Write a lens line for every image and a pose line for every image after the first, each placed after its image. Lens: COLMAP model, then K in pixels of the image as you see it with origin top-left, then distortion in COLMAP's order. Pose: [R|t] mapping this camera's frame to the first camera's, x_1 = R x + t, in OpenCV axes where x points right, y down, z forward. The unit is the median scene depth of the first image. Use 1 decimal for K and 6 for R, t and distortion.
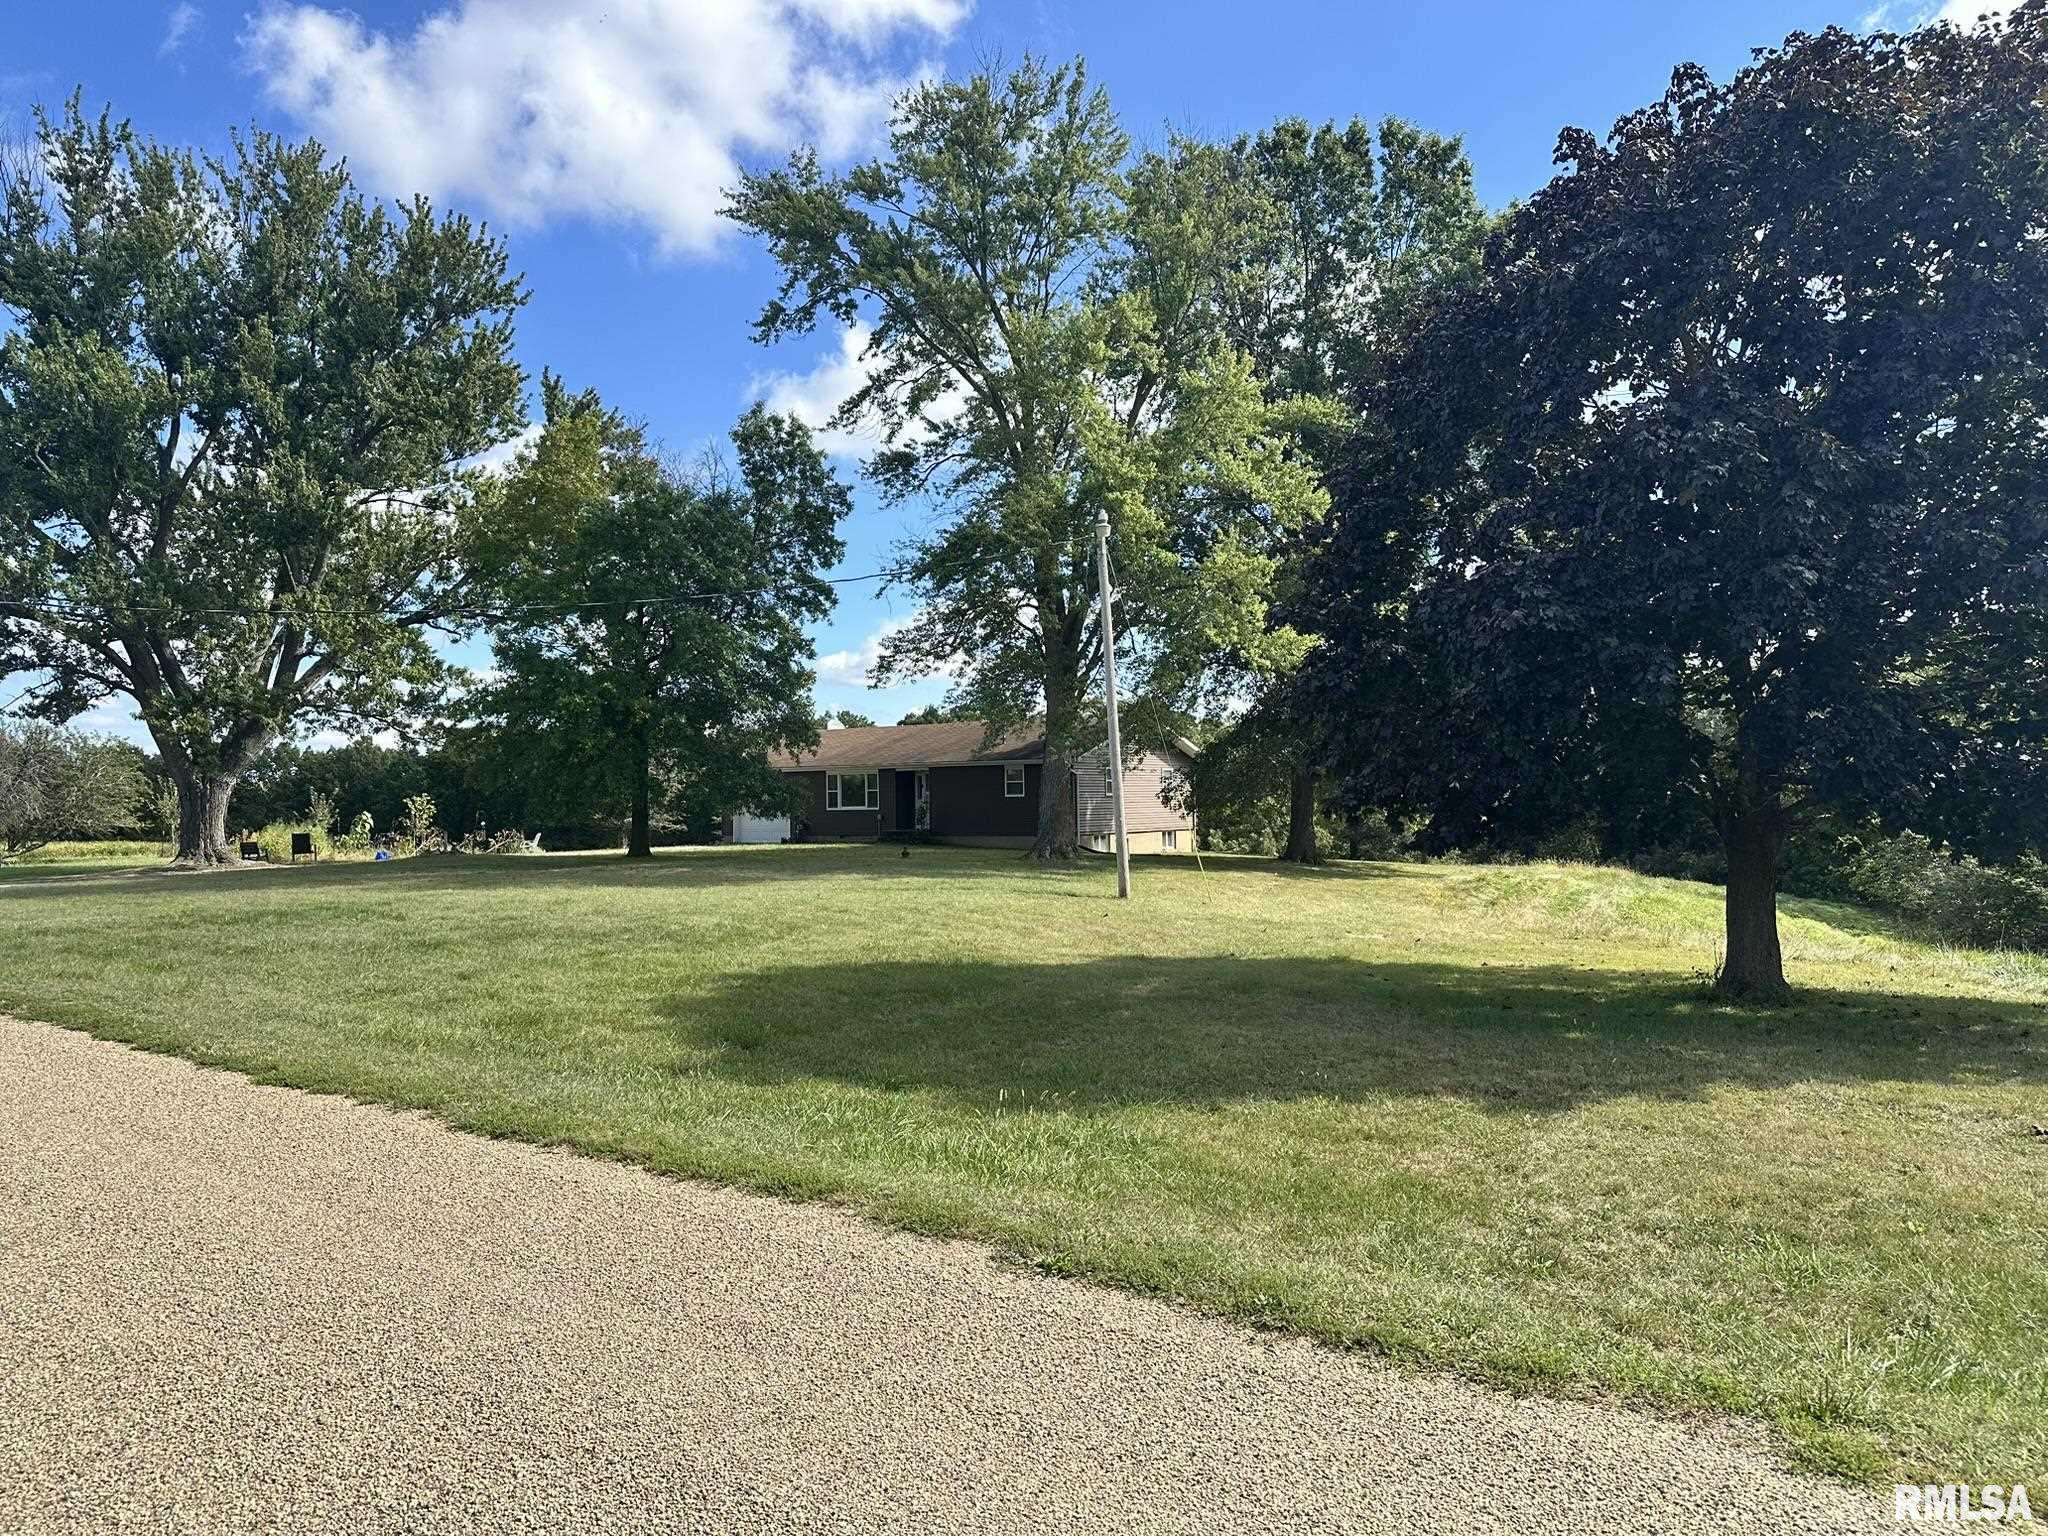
lens RADIAL K [[1433.3, 0, 1024.0], [0, 1433.3, 768.0], [0, 0, 1]] dist [0.066129, -0.064699]
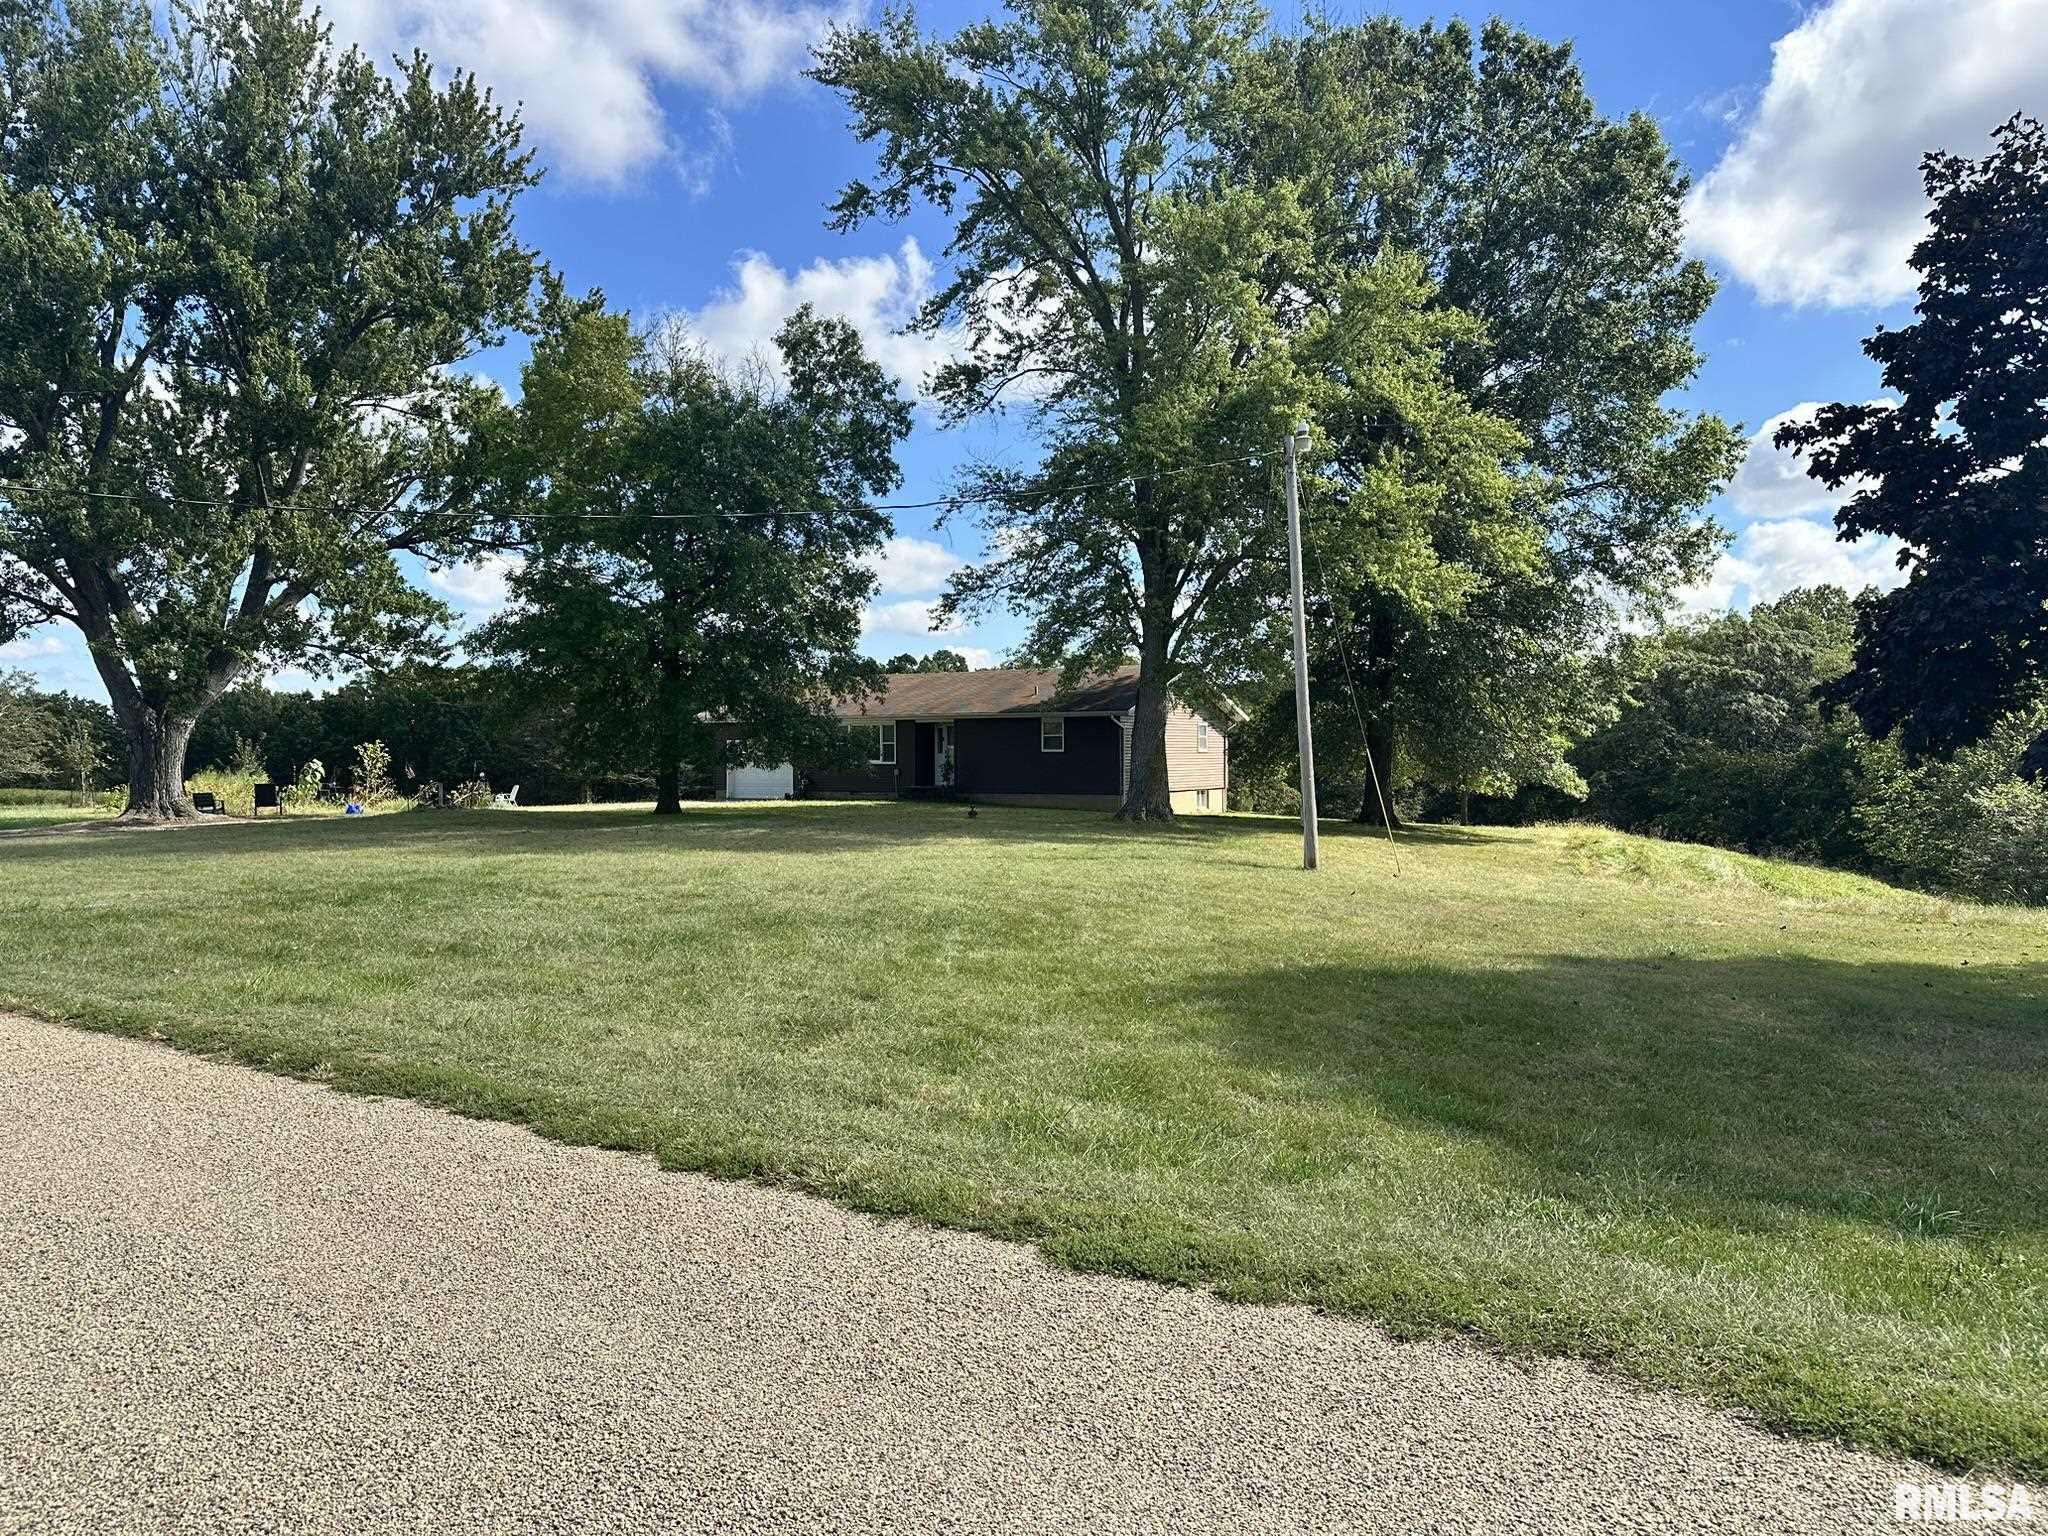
lens RADIAL K [[1439.1, 0, 1024.0], [0, 1439.1, 768.0], [0, 0, 1]] dist [0.031122, -0.019614]
pose [[0.997094, 0.010034, 0.075523, -0.119748], [-0.012409, 0.999441, 0.031038, 0.002689], [-0.075170, -0.031885, 0.996661, 0.097190]]
